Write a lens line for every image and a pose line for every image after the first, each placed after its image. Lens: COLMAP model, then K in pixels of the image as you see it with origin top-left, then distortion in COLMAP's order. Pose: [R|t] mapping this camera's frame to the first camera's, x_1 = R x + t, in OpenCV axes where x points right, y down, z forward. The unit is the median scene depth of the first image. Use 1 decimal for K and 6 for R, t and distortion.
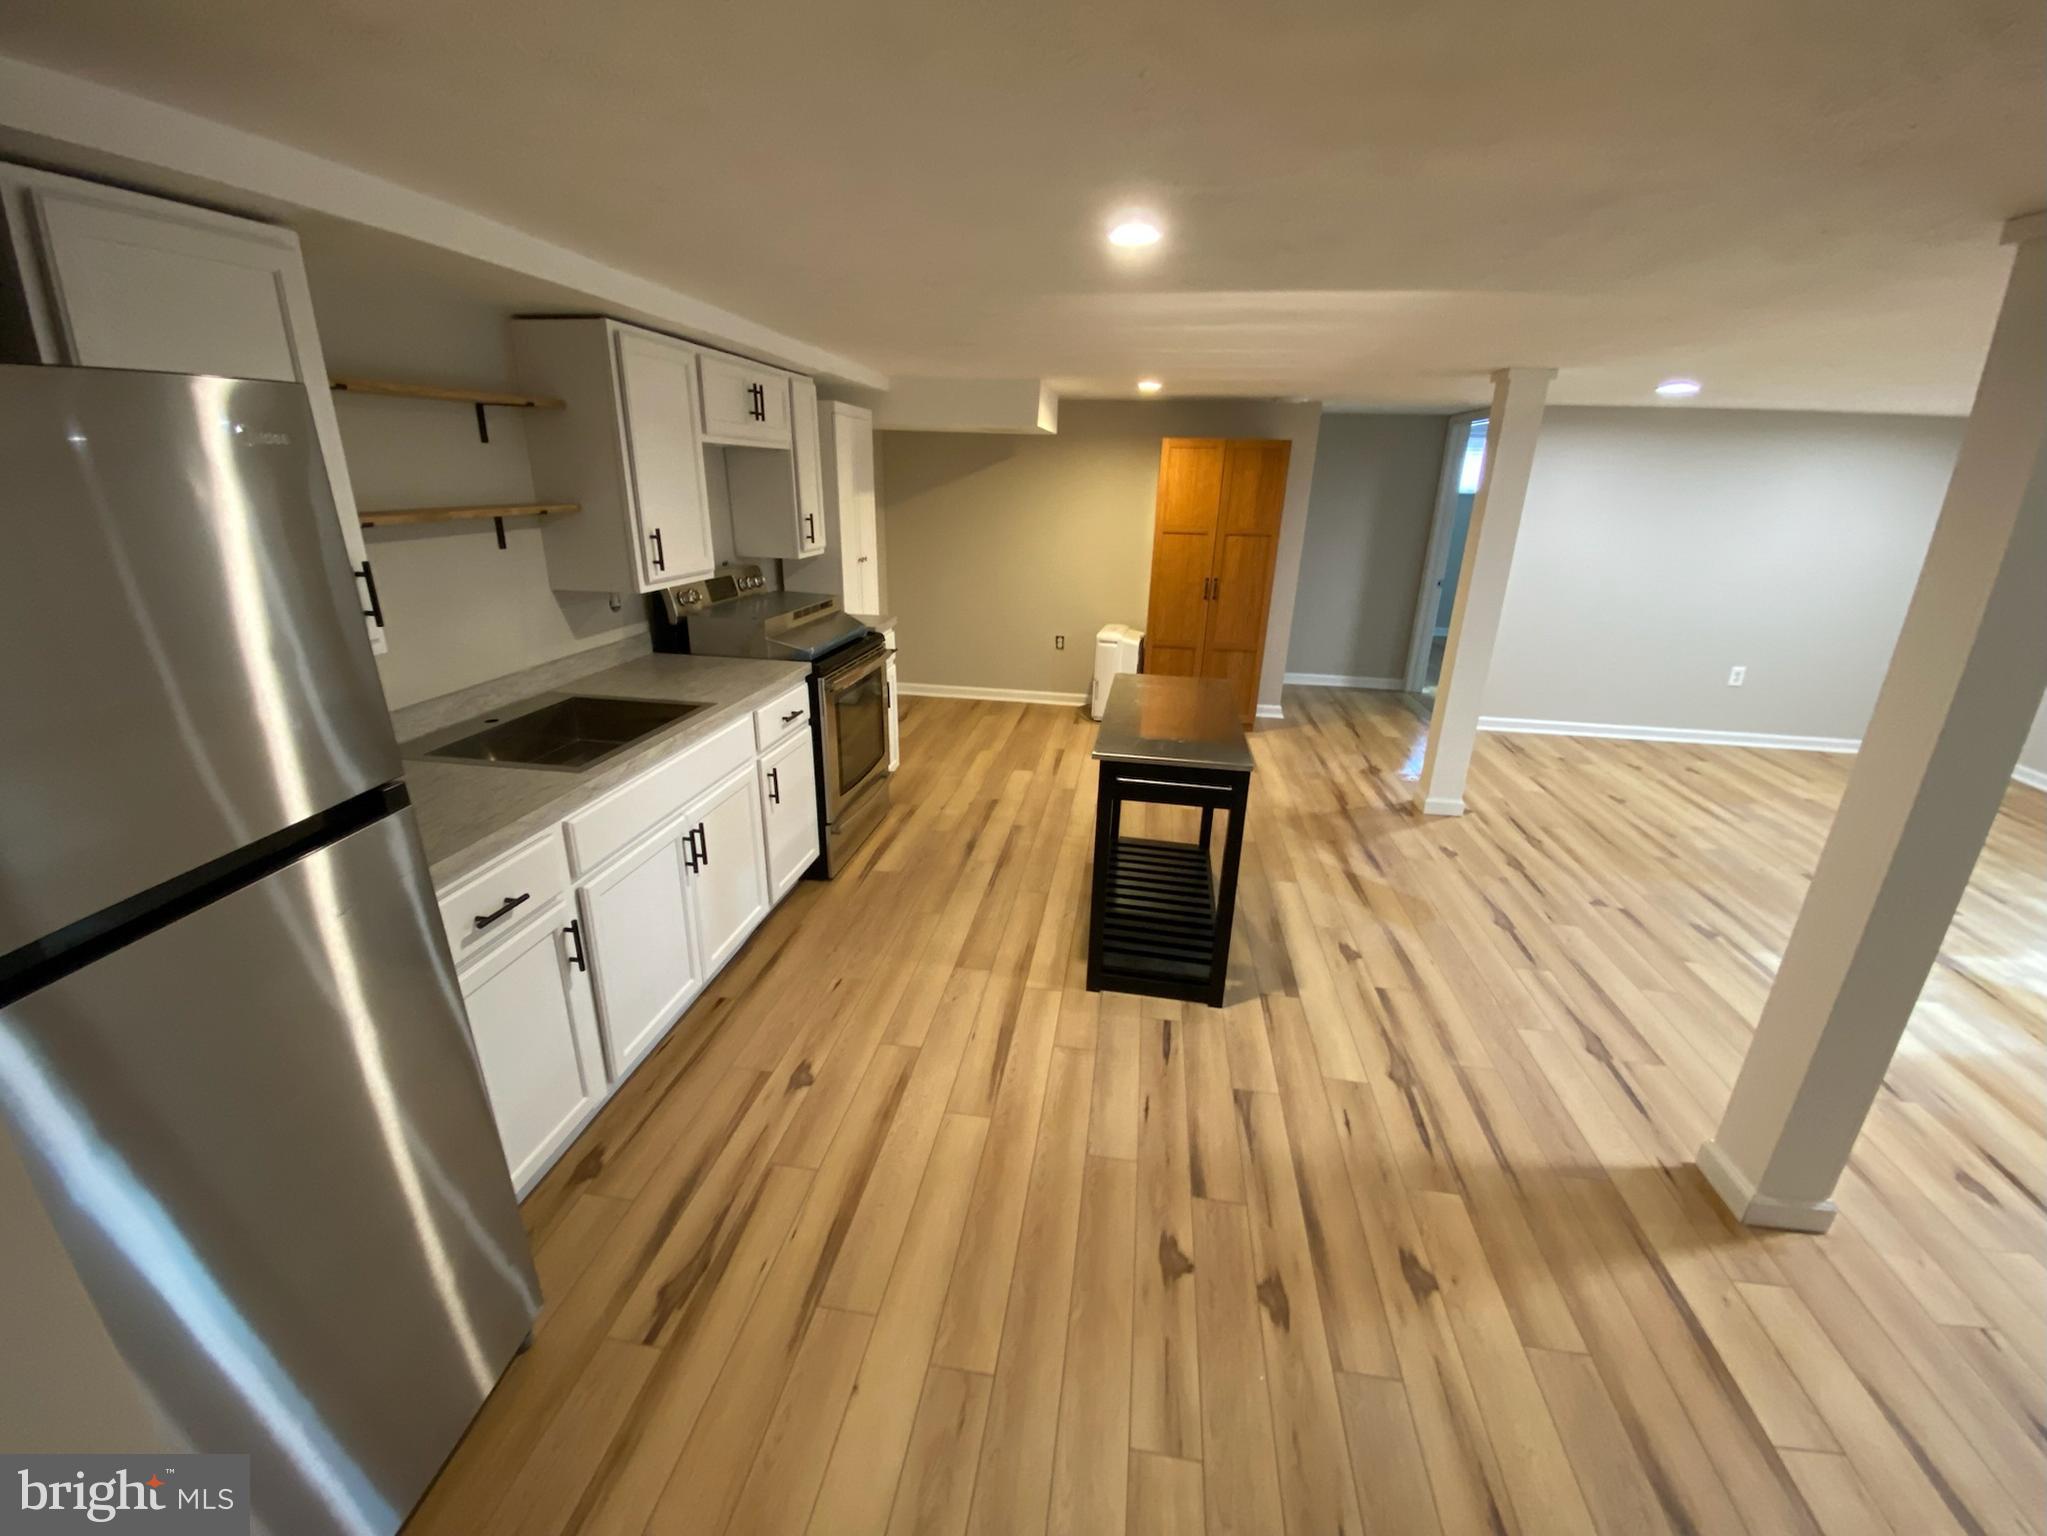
lens RADIAL K [[817.7, 0, 1023.5], [0, 817.7, 768.0], [0, 0, 1]] dist [0.012140, -0.016599]
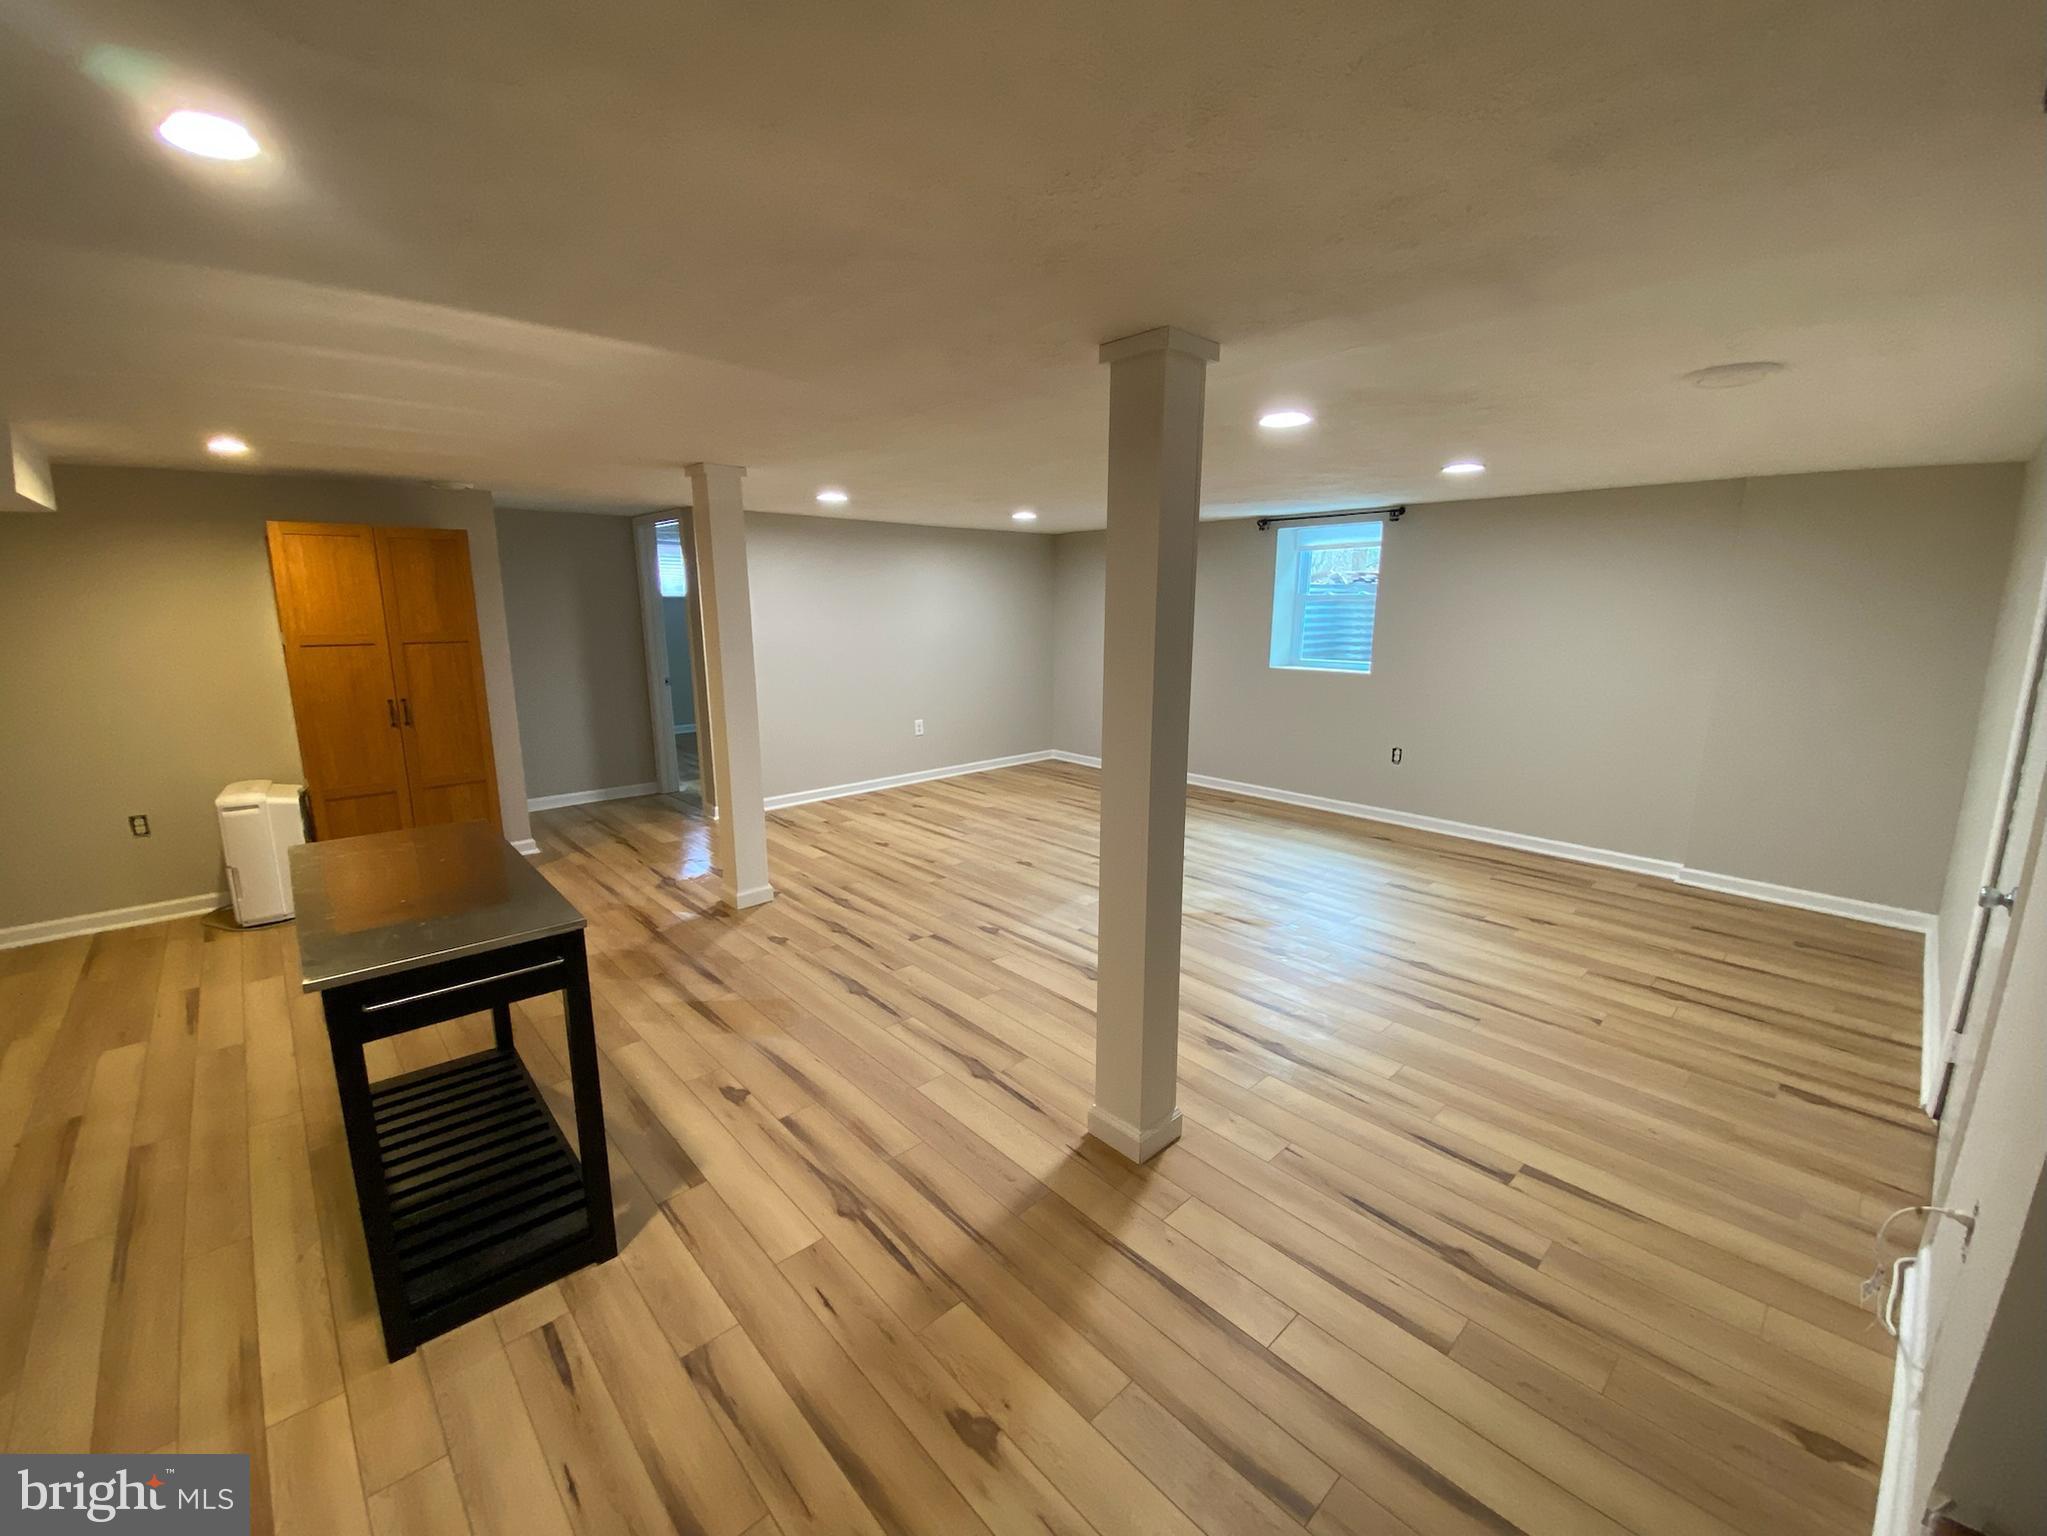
lens RADIAL K [[824.6, 0, 1012.9], [0, 824.6, 761.8], [0, 0, 1]] dist [0.015151, -0.018636]
pose [[0.623620, -0.174870, 0.761918, -0.015999], [0.276399, 0.961026, -0.005661, -0.020083], [-0.731233, 0.214123, 0.647649, 0.140932]]
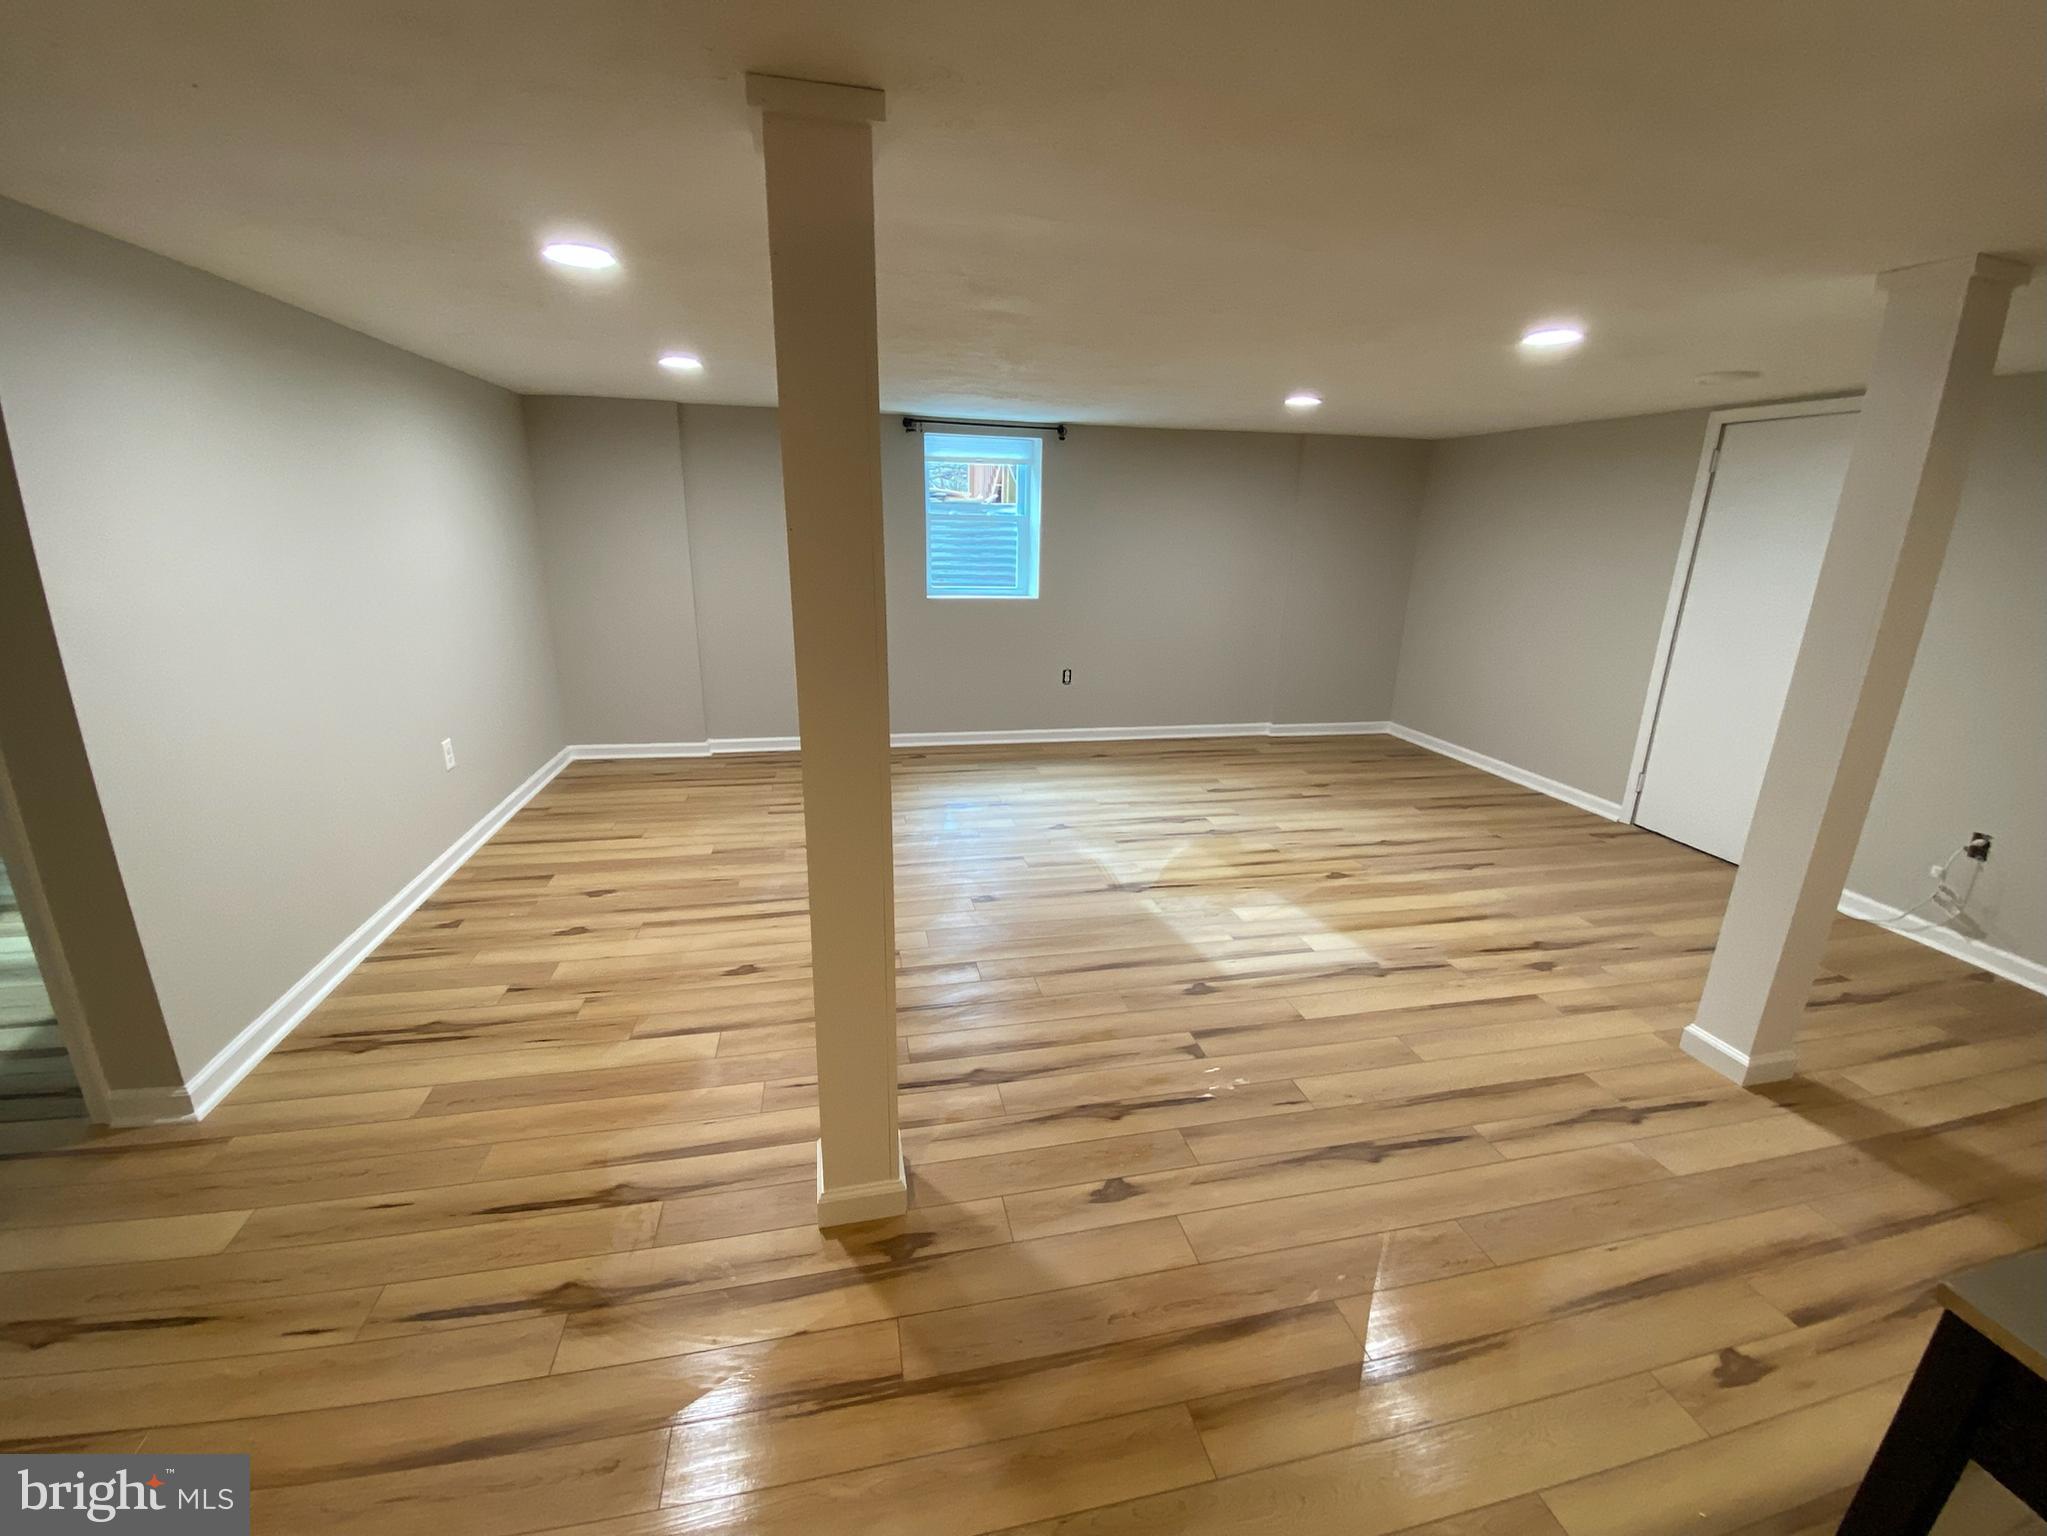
lens RADIAL K [[838.6, 0, 1005.3], [0, 838.6, 757.4], [0, 0, 1]] dist [0.016971, -0.020260]
pose [[-0.358579, -0.280791, 0.890268, 0.188473], [0.287577, 0.874080, 0.391515, -0.396347], [-0.888099, 0.396410, -0.232678, 1.235191]]
